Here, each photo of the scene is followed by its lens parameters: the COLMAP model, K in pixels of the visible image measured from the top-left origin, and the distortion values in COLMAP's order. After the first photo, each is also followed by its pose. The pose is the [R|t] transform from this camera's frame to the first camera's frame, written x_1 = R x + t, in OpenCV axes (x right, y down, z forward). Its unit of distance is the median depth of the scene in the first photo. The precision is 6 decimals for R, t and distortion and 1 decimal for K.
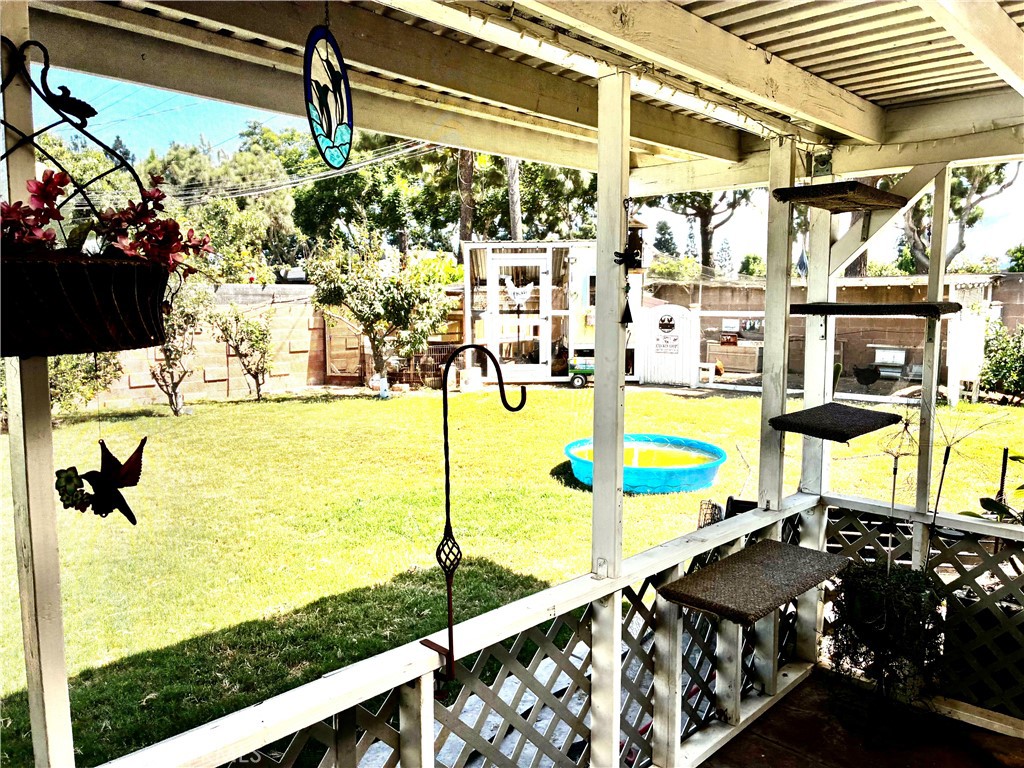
lens RADIAL K [[768.9, 0, 517.7], [0, 768.9, 376.3], [0, 0, 1]] dist [0.084774, -0.099466]
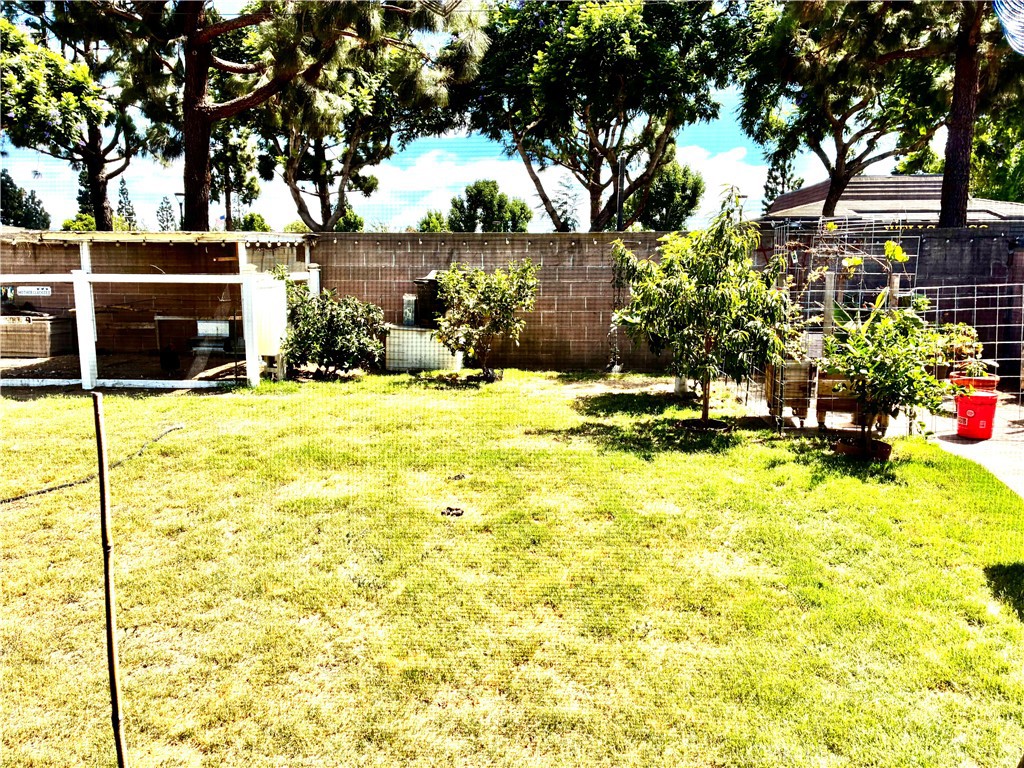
lens RADIAL K [[768.9, 0, 517.7], [0, 768.9, 376.3], [0, 0, 1]] dist [0.084774, -0.099466]
pose [[0.783957, -0.086095, 0.614817, 0.235112], [0.058640, 0.996179, 0.064726, -0.009752], [-0.618040, -0.014690, 0.786010, 0.144197]]
